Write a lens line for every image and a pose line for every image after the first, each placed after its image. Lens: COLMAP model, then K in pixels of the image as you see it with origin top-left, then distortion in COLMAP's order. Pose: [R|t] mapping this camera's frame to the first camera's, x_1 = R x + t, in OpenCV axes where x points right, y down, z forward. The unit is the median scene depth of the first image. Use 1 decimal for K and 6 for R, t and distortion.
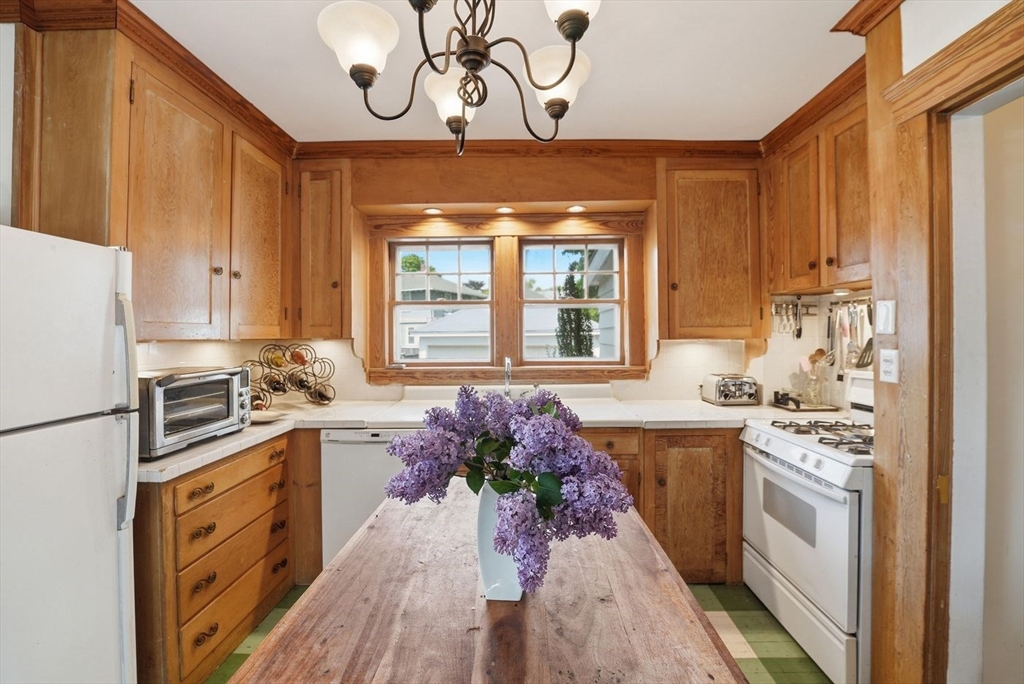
lens RADIAL K [[422.9, 0, 512.0], [0, 422.9, 342.0], [0, 0, 1]] dist [-0.019164, 0.000518]
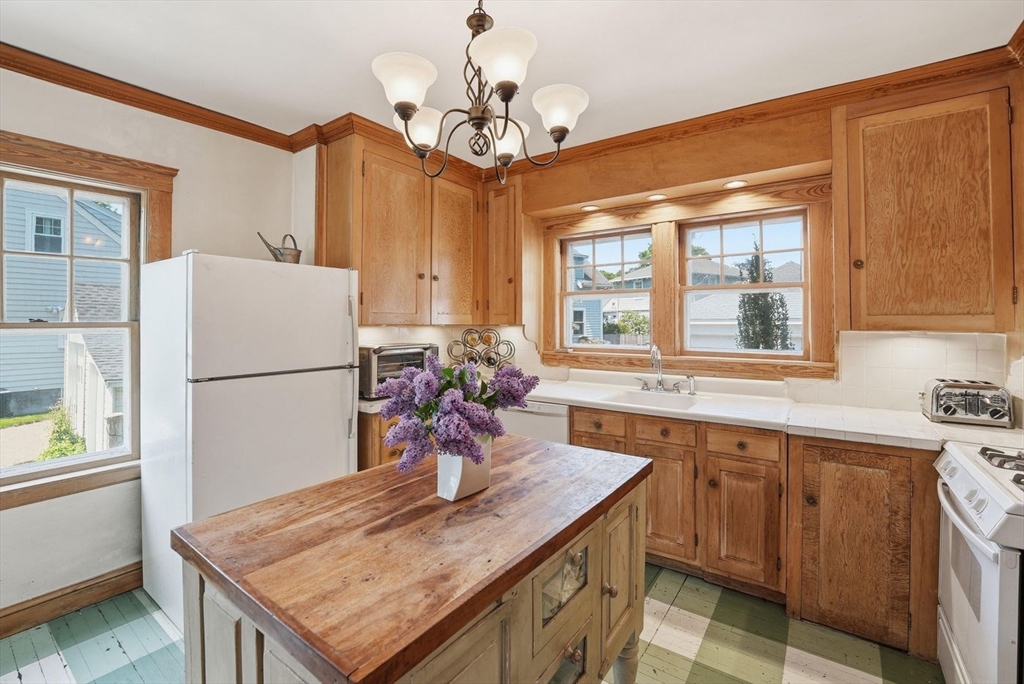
lens RADIAL K [[439.0, 0, 513.5], [0, 439.0, 333.8], [0, 0, 1]] dist [-0.019324, 0.000887]
pose [[0.826401, 0.022177, -0.562645, 0.312811], [-0.016928, 0.999751, 0.014542, -0.001202], [0.562827, -0.002493, 0.826571, -0.042843]]
